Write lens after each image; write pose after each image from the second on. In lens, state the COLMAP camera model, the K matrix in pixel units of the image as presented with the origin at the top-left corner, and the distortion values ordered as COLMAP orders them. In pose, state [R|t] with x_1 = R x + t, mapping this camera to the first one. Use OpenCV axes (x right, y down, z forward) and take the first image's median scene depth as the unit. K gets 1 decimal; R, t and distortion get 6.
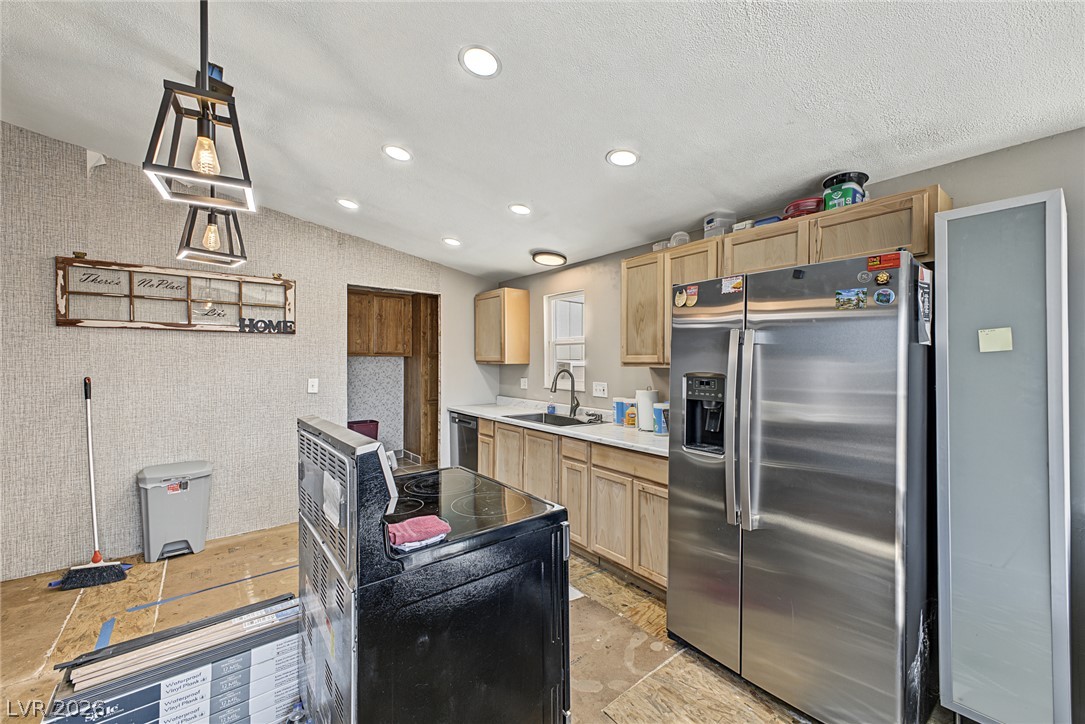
lens RADIAL K [[429.3, 0, 542.5], [0, 429.3, 362.0], [0, 0, 1]] dist [0.010879, -0.000477]
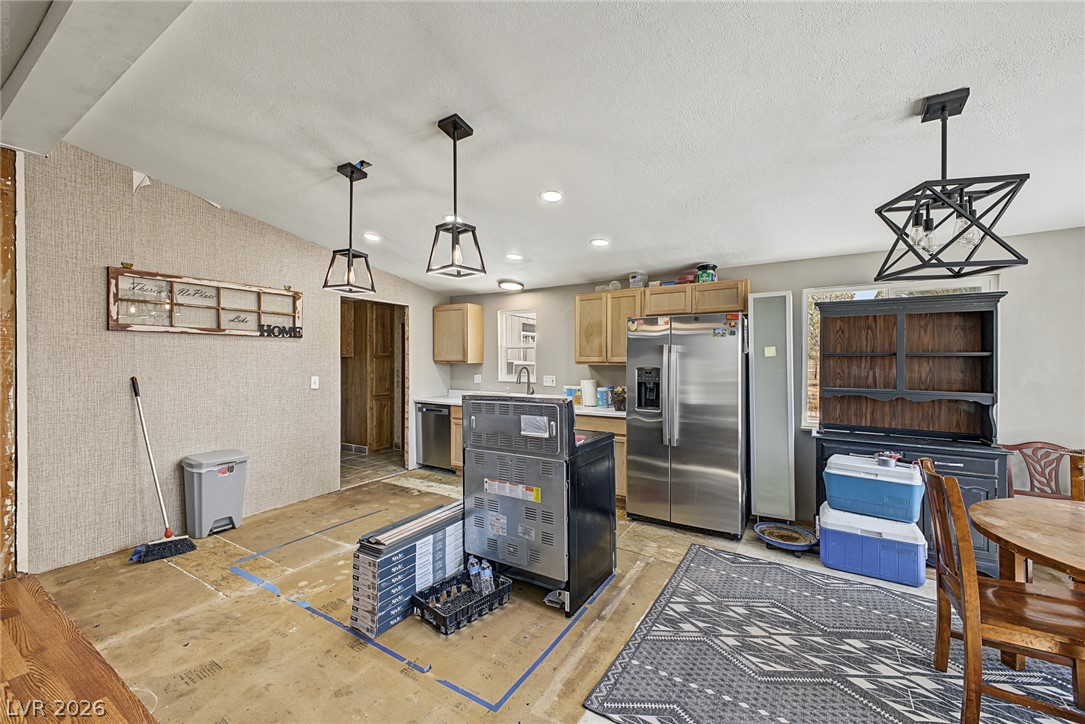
lens RADIAL K [[420.6, 0, 537.6], [0, 420.6, 357.1], [0, 0, 1]] dist [0.026321, -0.010708]
pose [[0.942010, 0.000528, 0.335584, -0.445424], [0.003127, 0.999942, -0.010350, -0.000277], [-0.335570, 0.010799, 0.941954, -0.359884]]
